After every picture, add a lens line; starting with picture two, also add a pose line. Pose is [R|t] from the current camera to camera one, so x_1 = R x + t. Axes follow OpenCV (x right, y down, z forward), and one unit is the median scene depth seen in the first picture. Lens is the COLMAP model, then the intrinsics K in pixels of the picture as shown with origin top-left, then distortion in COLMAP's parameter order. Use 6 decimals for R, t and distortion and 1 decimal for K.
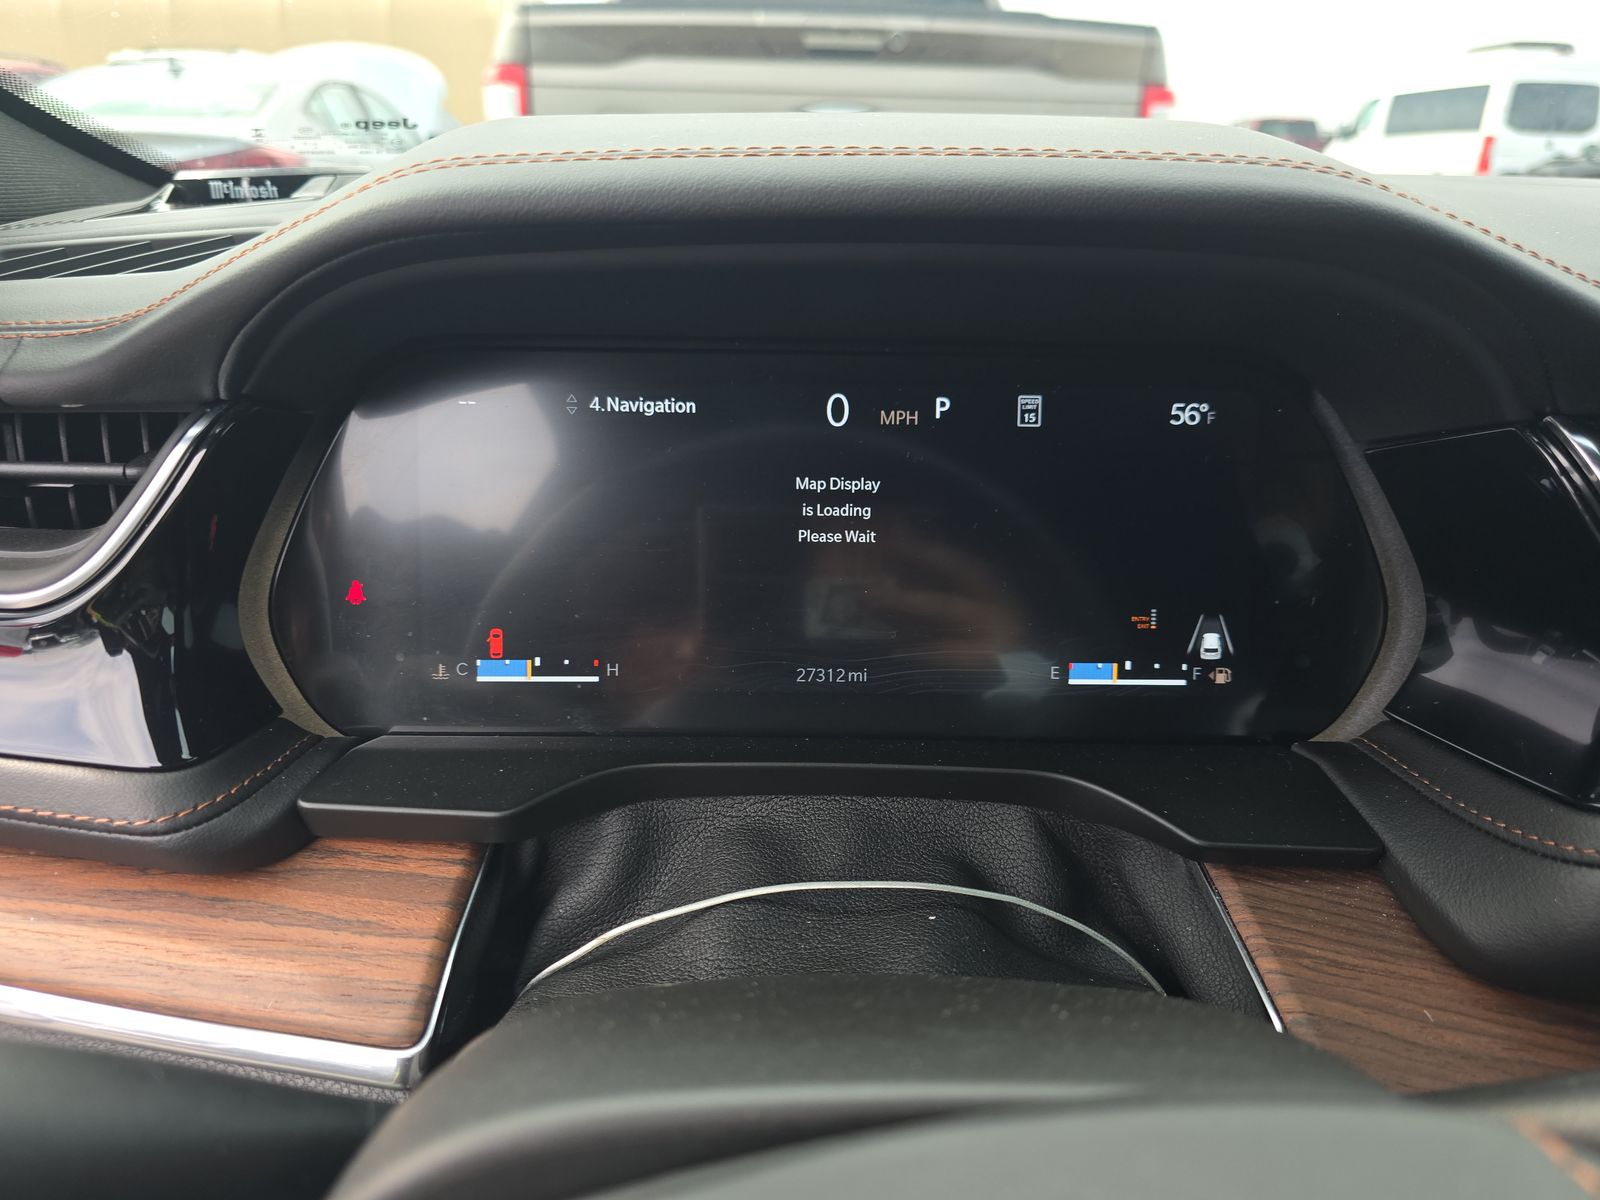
lens RADIAL K [[1092.6, 0, 803.2], [0, 1092.6, 600.6], [0, 0, 1]] dist [0.053958, 0.002635]
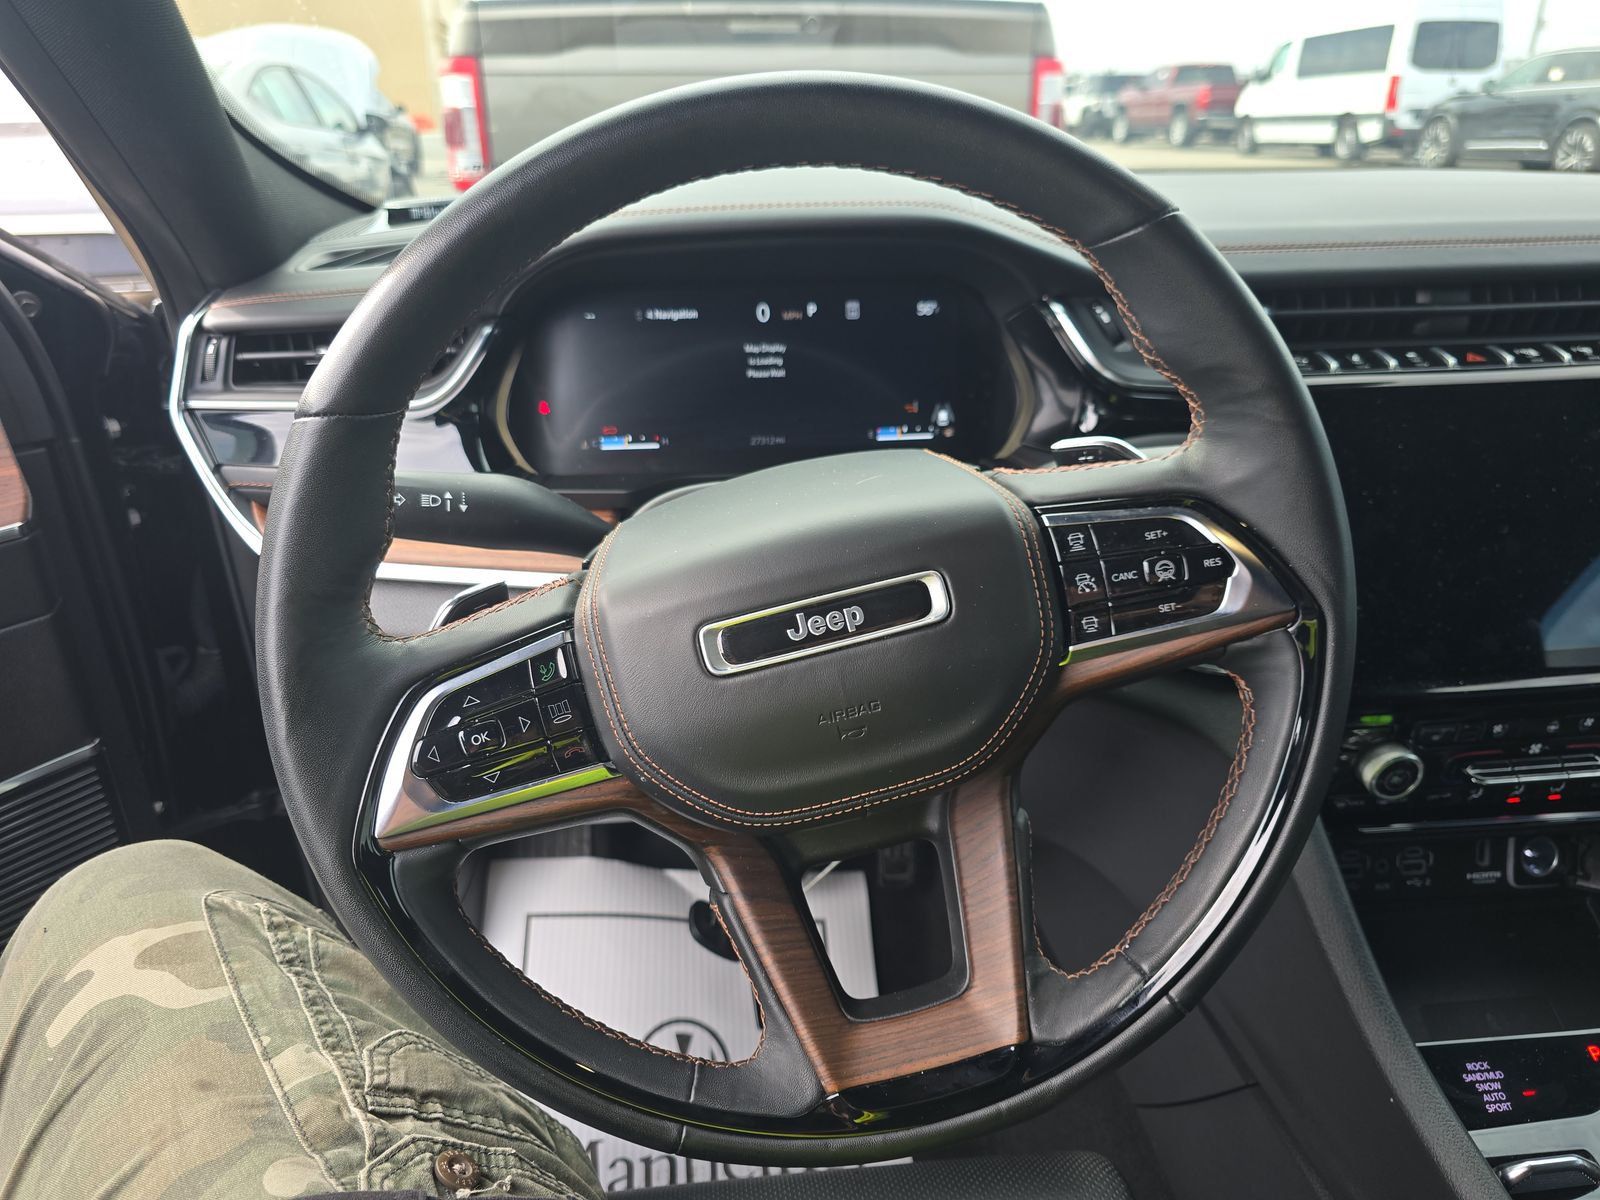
lens RADIAL K [[1092.6, 0, 797.1], [0, 1092.6, 596.1], [0, 0, 1]] dist [0.053958, 0.002635]
pose [[0.998013, -0.050718, 0.037385, -0.001298], [0.049614, 0.998321, 0.029892, 0.035633], [-0.038839, -0.027978, 0.998854, -0.130545]]
